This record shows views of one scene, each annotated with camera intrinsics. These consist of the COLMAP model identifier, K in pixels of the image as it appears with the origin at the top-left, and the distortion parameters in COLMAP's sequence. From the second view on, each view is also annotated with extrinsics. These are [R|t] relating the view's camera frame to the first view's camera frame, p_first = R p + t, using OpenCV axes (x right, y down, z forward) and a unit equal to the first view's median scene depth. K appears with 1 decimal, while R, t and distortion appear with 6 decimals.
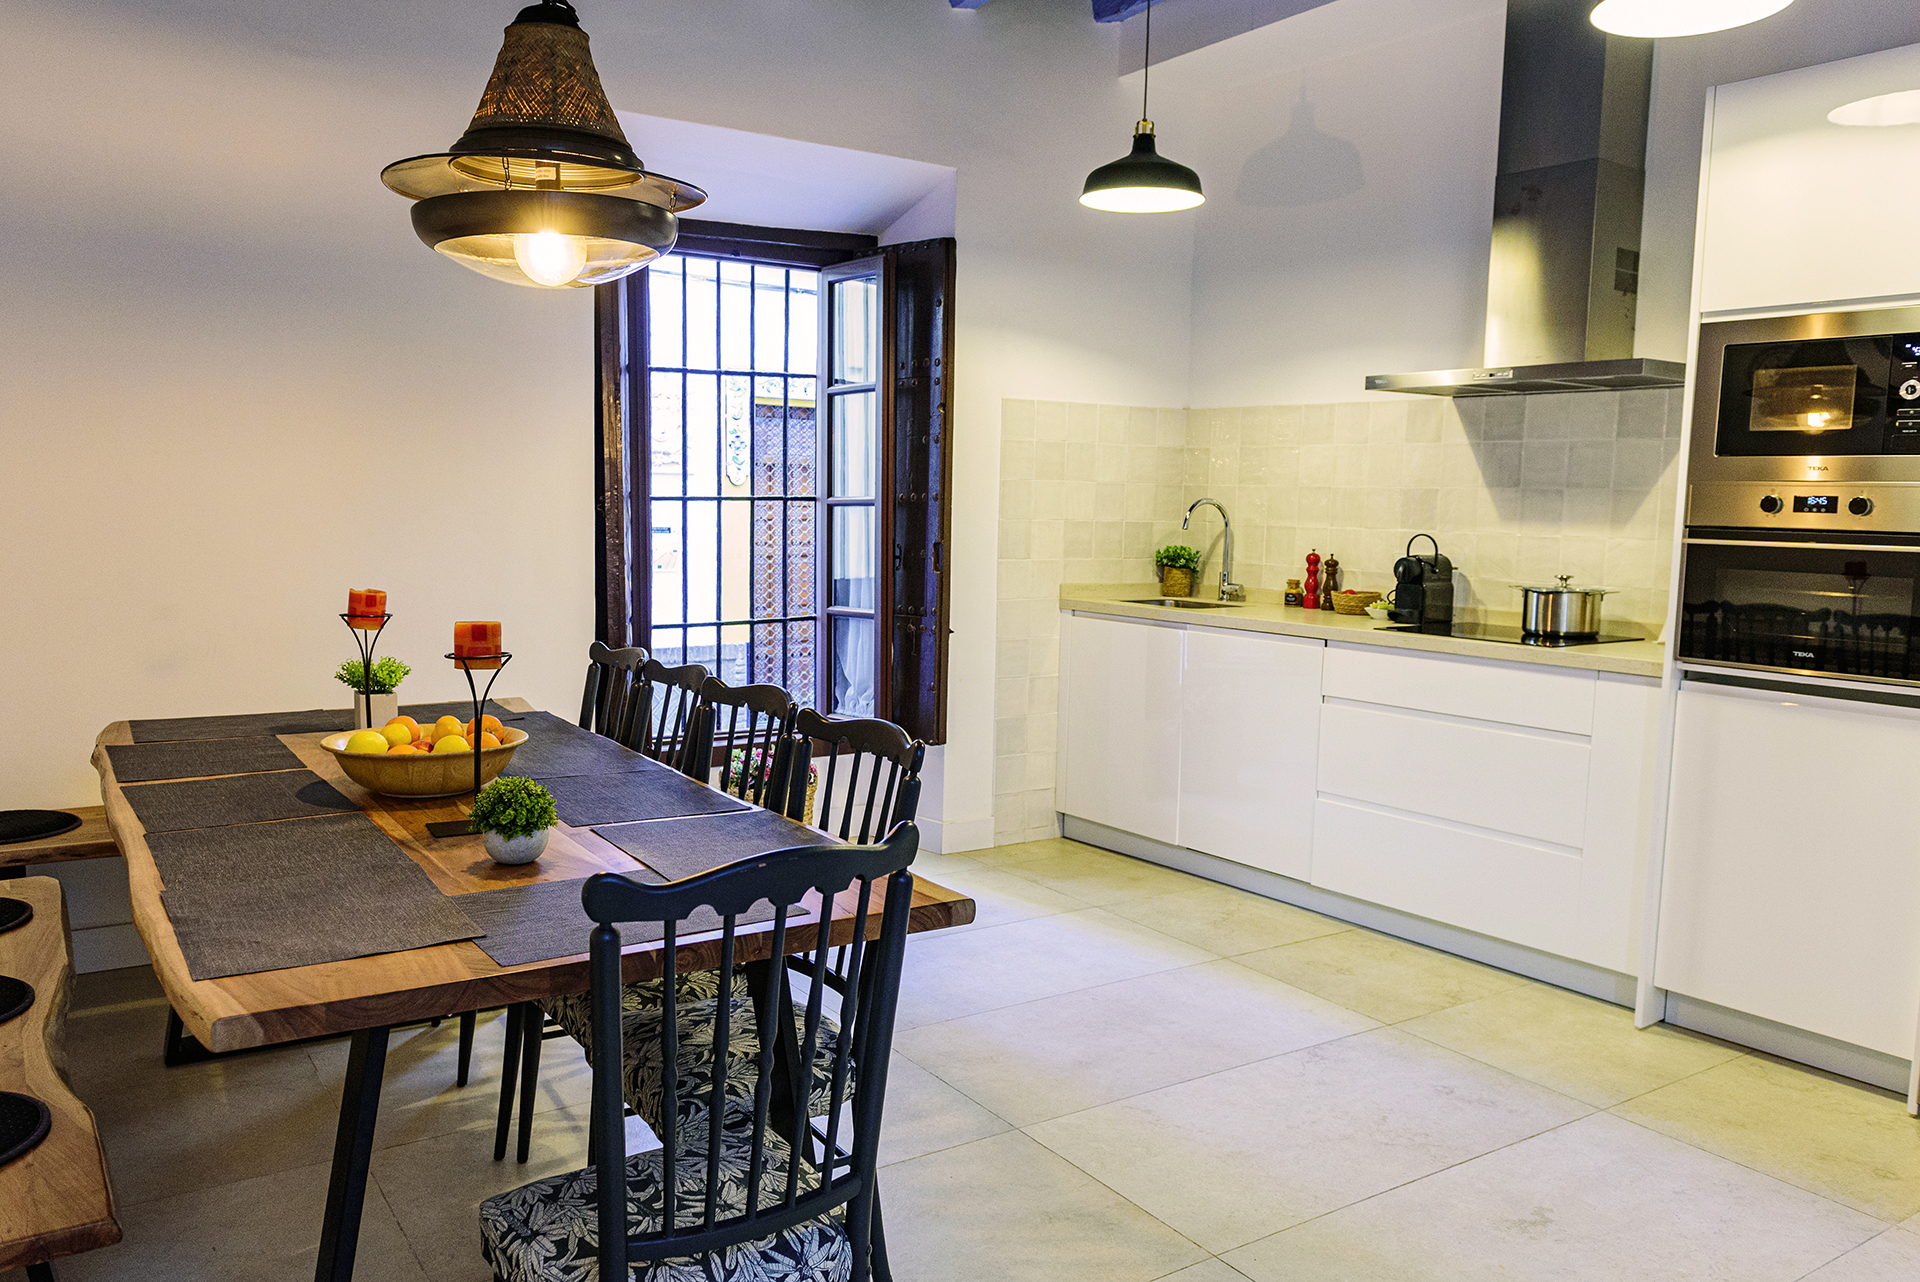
lens RADIAL K [[1406.1, 0, 960.0], [0, 1406.1, 641.0], [0, 0, 1]] dist [-0.001206, -0.000413]
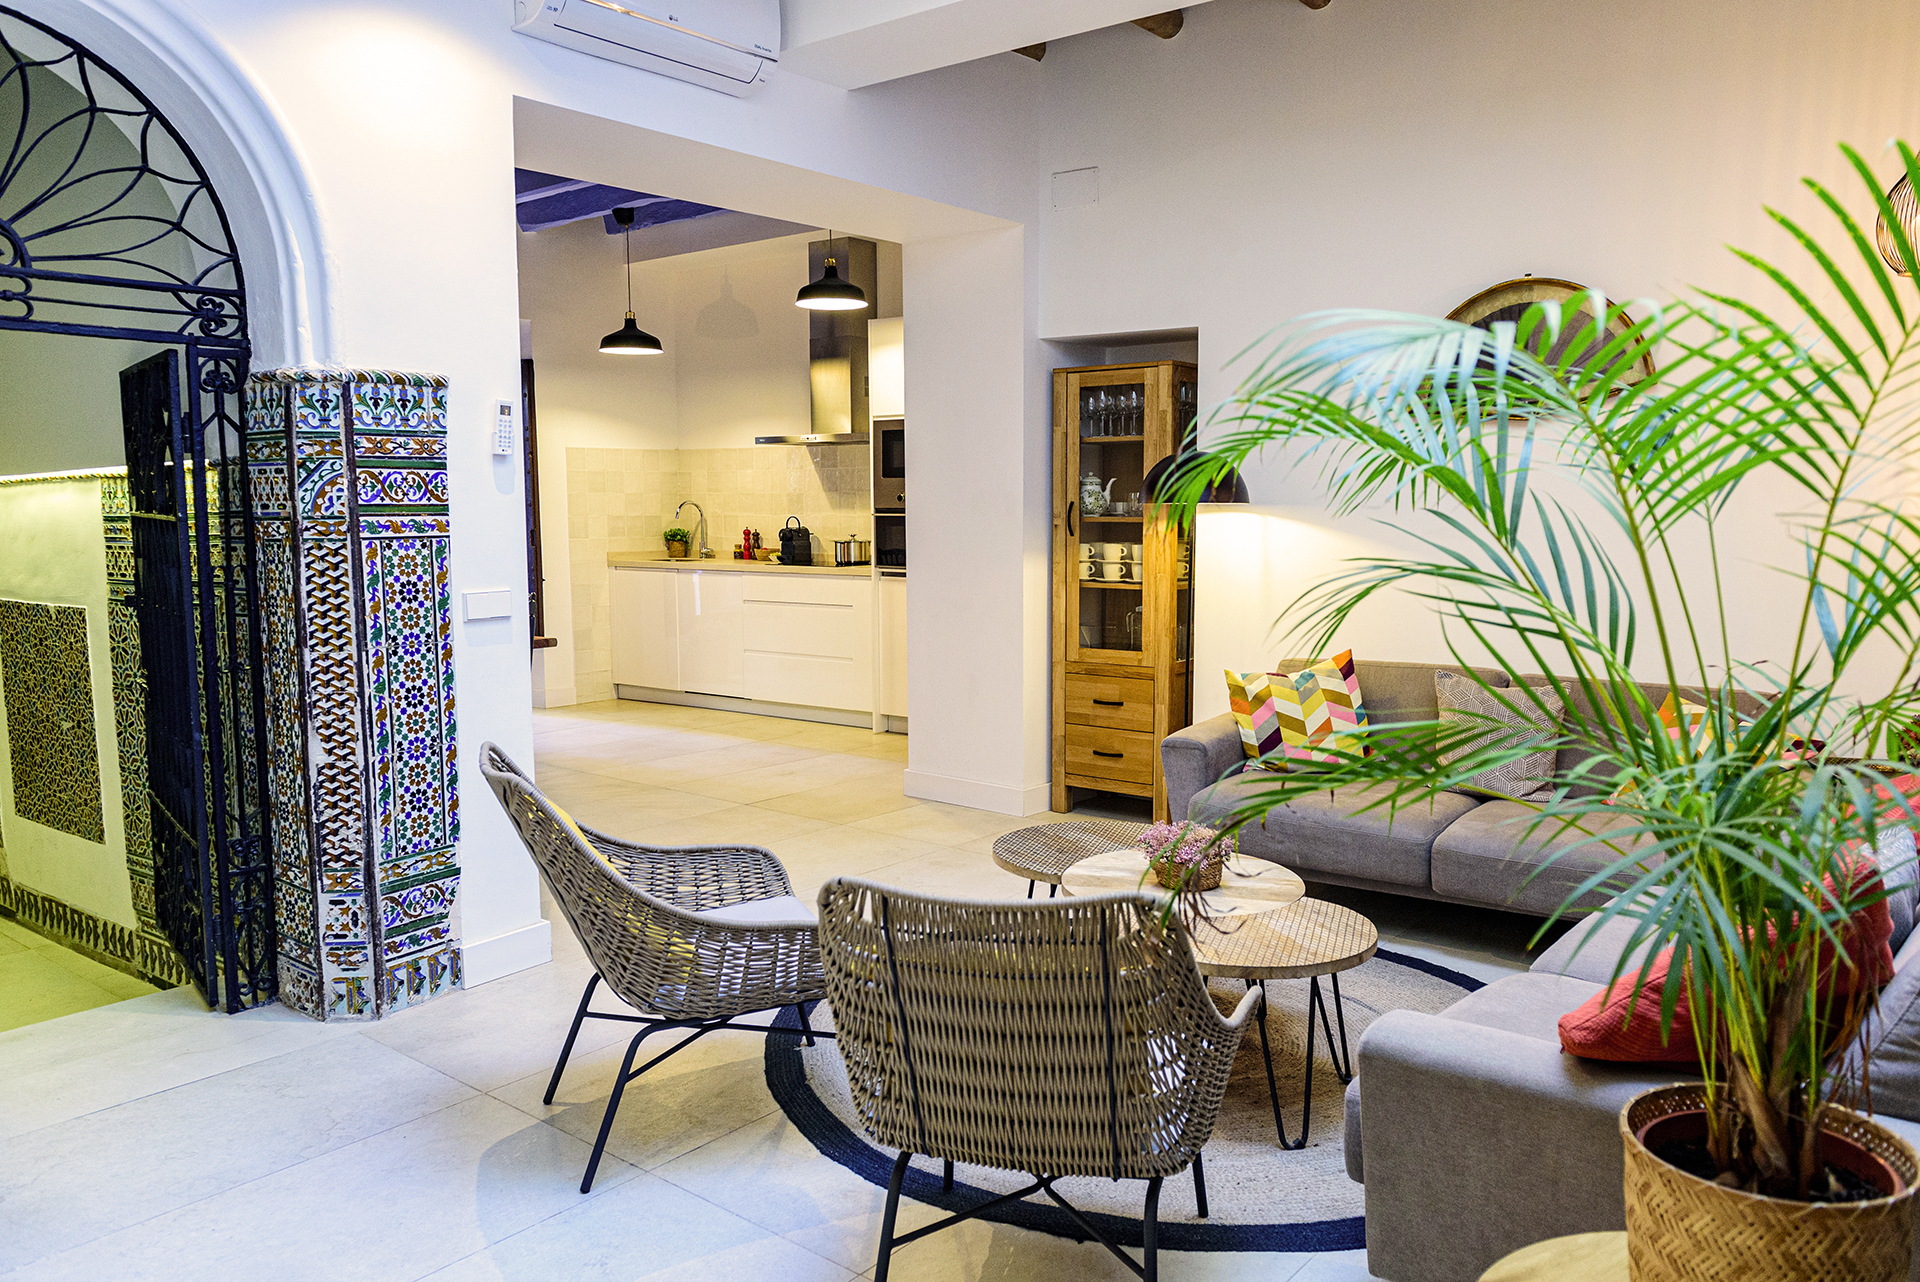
lens RADIAL K [[1293.6, 0, 960.0], [0, 1293.6, 641.0], [0, 0, 1]] dist [0.000895, -0.000127]
pose [[0.951624, -0.060310, 0.301288, -0.002832], [0.057360, 0.998180, 0.018639, 0.068262], [-0.301864, -0.000456, 0.953351, -0.701403]]
